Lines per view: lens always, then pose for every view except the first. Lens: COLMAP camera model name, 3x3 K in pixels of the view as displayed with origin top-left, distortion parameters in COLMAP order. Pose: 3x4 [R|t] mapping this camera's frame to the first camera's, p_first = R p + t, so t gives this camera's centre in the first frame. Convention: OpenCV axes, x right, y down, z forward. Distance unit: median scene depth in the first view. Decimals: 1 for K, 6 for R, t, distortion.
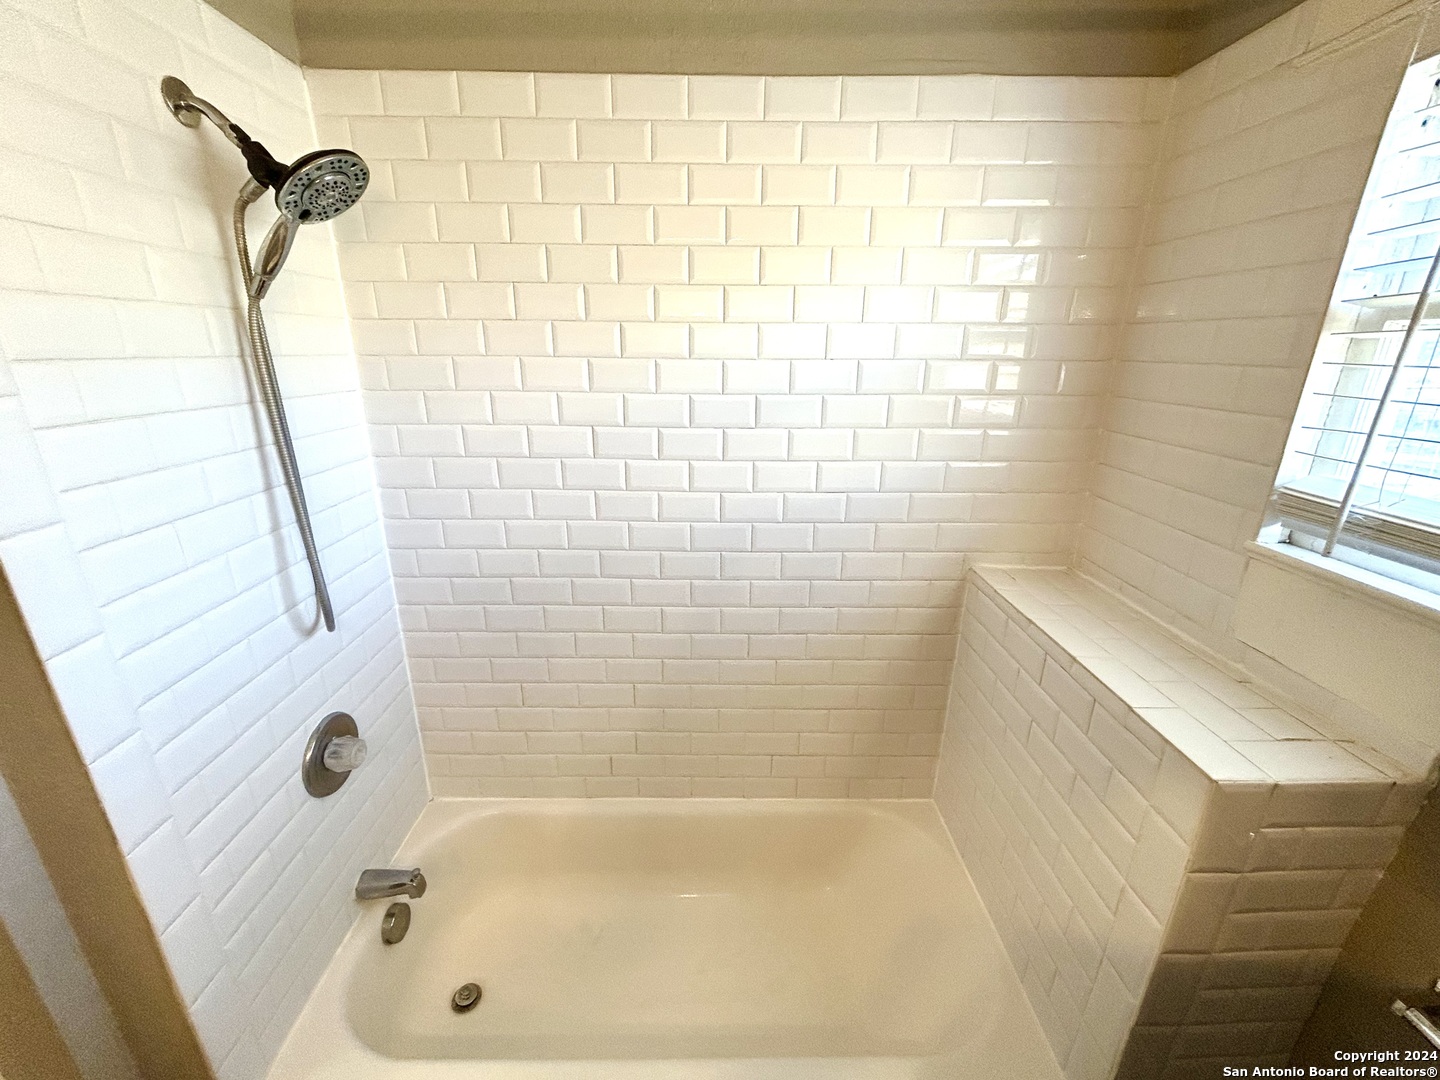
lens RADIAL K [[576.0, 0, 715.6], [0, 576.0, 539.8], [0, 0, 1]] dist [-0.000237, -0.000078]
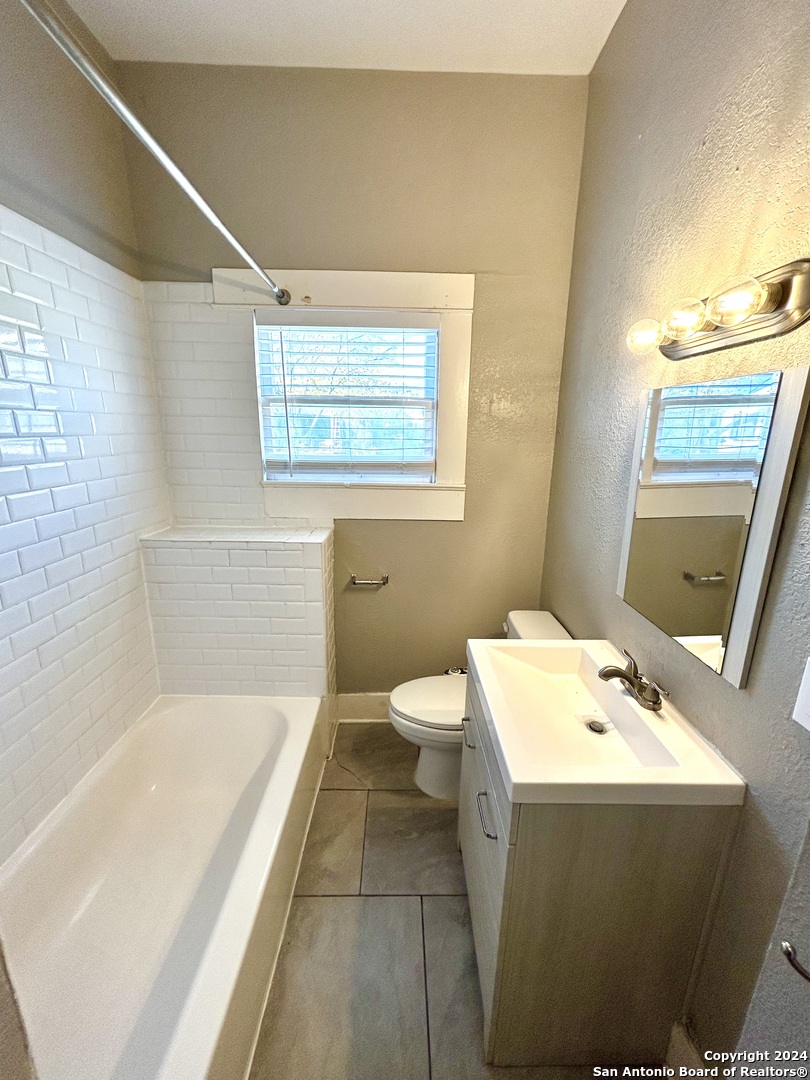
lens RADIAL K [[432.0, 0, 405.3], [0, 432.0, 539.6], [0, 0, 1]] dist [-0.000237, -0.000078]
pose [[-0.005579, -0.249981, 0.968235, -1.014857], [0.299947, 0.923248, 0.240095, -0.027968], [-0.953939, 0.291759, 0.069831, 0.259299]]
